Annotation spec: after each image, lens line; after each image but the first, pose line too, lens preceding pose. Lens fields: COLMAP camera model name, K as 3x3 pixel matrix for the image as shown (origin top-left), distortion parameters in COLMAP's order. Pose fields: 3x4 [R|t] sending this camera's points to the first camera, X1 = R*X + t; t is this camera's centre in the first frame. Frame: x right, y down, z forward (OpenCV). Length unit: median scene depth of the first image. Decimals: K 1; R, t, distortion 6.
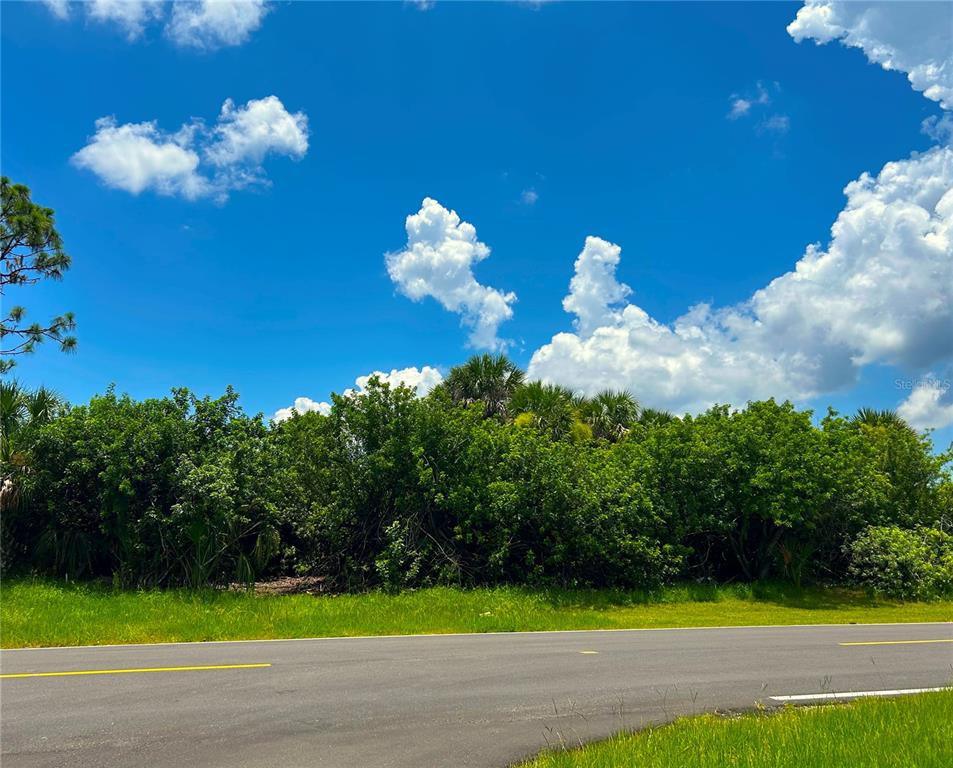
lens RADIAL K [[843.3, 0, 433.8], [0, 843.3, 365.3], [0, 0, 1]] dist [0.130222, -0.247393]
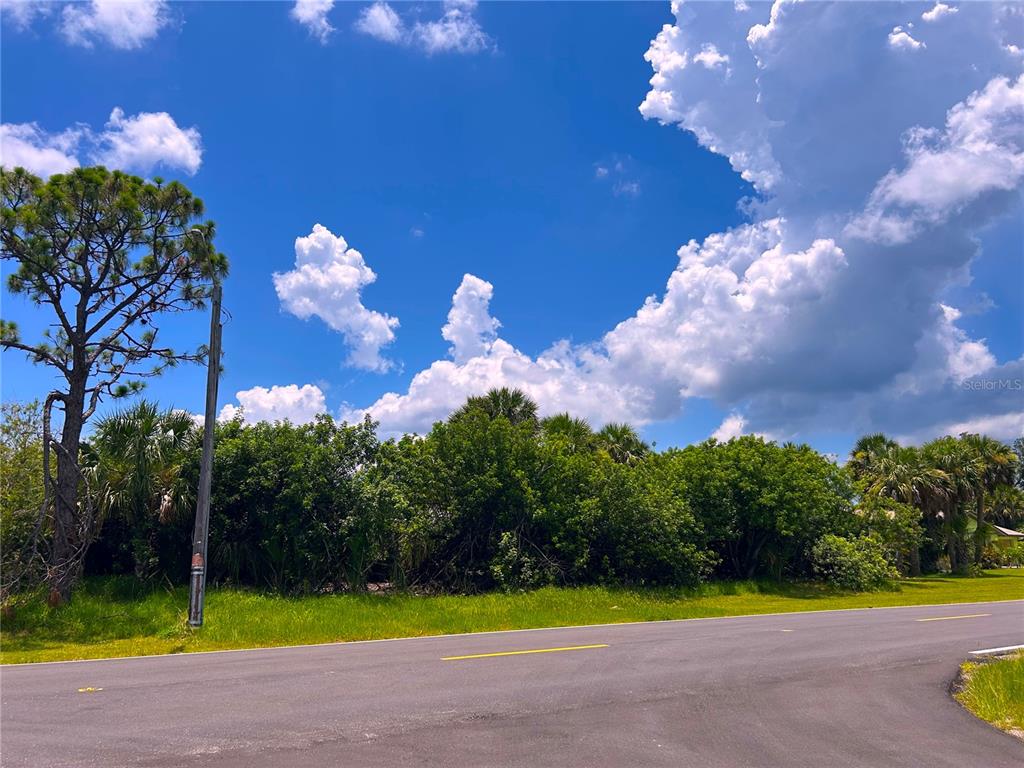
lens RADIAL K [[773.8, 0, 512.0], [0, 773.8, 384.0], [0, 0, 1]] dist [0.079230, -0.084659]
pose [[0.969029, 0.043116, 0.243152, -0.291726], [-0.042226, 0.999069, -0.008870, -0.014151], [-0.243308, -0.001672, 0.969948, -0.053023]]
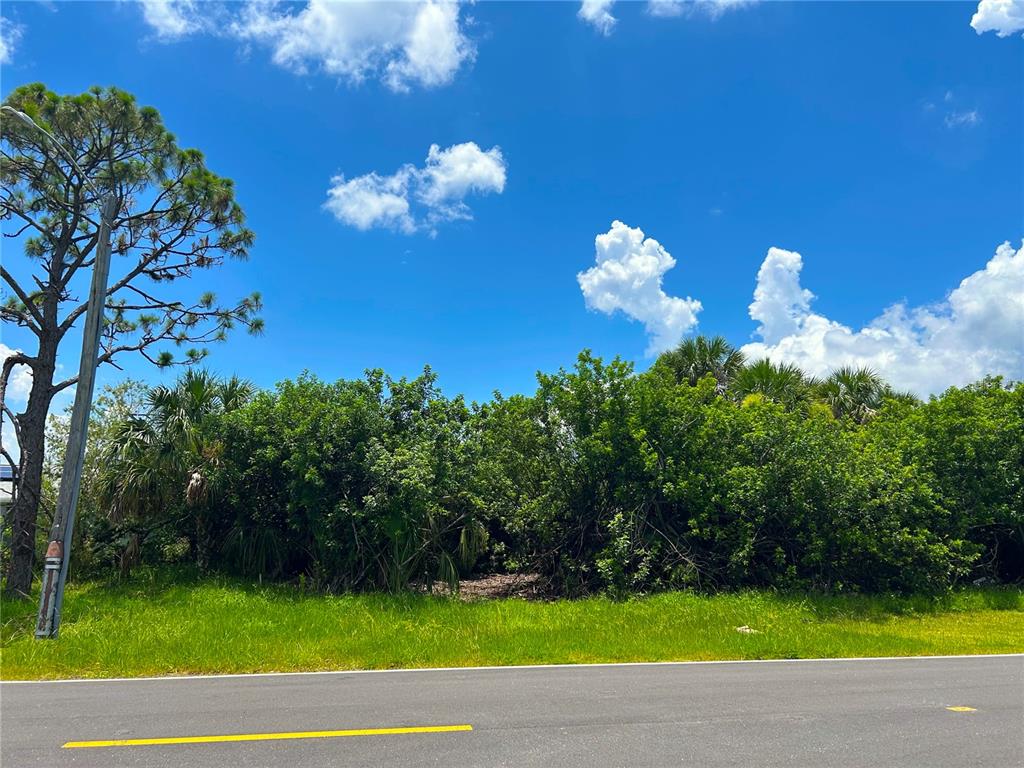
lens RADIAL K [[773.8, 0, 512.0], [0, 773.8, 384.0], [0, 0, 1]] dist [0.079230, -0.084659]
pose [[0.988778, -0.034637, -0.145323, -0.029728], [0.036093, 0.999321, 0.007393, 0.039190], [0.144969, -0.012555, 0.989357, 0.192216]]
